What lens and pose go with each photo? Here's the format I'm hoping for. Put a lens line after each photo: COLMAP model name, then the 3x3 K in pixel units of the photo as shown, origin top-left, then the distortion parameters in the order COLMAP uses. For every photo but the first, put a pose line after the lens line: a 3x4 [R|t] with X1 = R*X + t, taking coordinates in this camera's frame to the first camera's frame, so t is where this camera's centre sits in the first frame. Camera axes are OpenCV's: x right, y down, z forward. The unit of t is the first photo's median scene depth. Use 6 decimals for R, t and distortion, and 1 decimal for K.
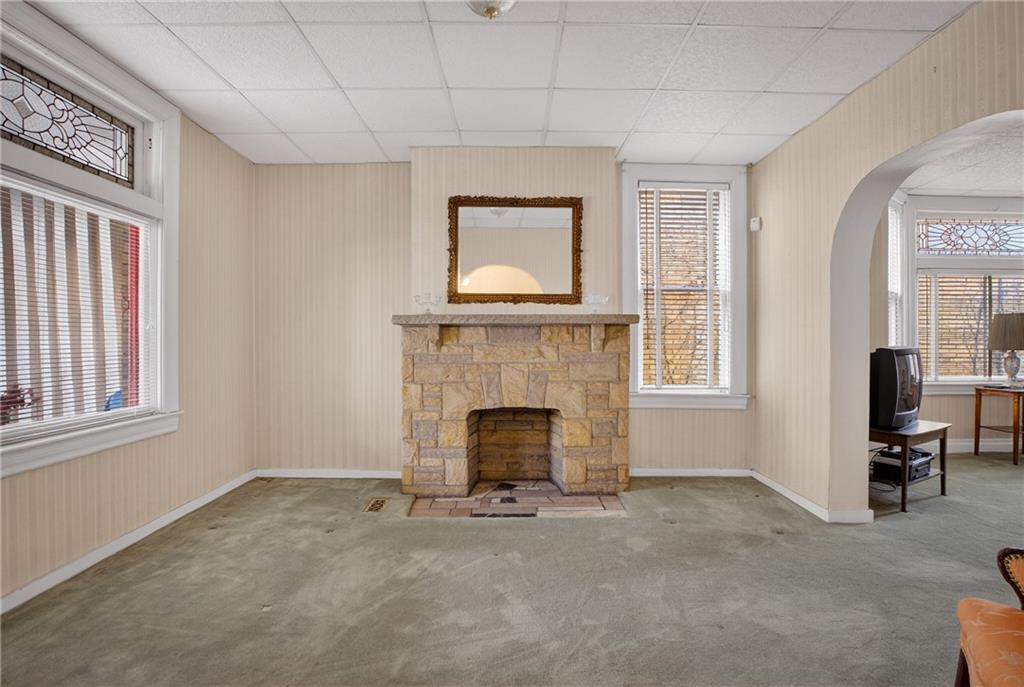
lens RADIAL K [[505.9, 0, 516.5], [0, 505.9, 341.8], [0, 0, 1]] dist [-0.039989, 0.008094]
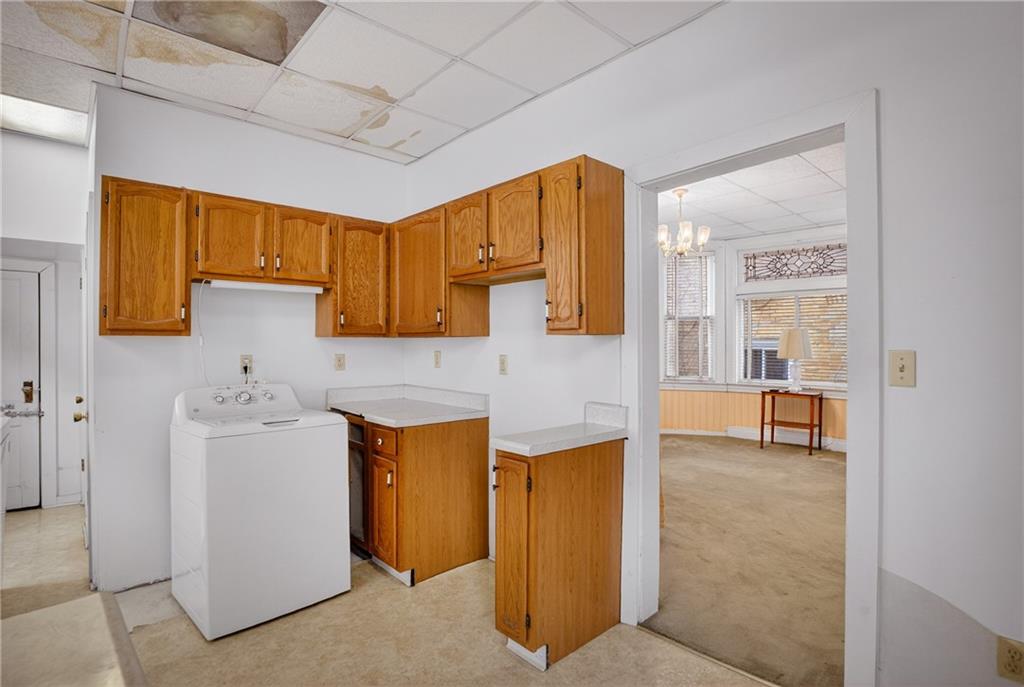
lens RADIAL K [[505.9, 0, 516.5], [0, 505.9, 341.8], [0, 0, 1]] dist [-0.039989, 0.008094]
pose [[0.668292, 0.001830, -0.743897, 1.892129], [-0.007067, 0.999967, -0.003889, -0.020356], [0.743866, 0.007856, 0.668283, -0.418986]]
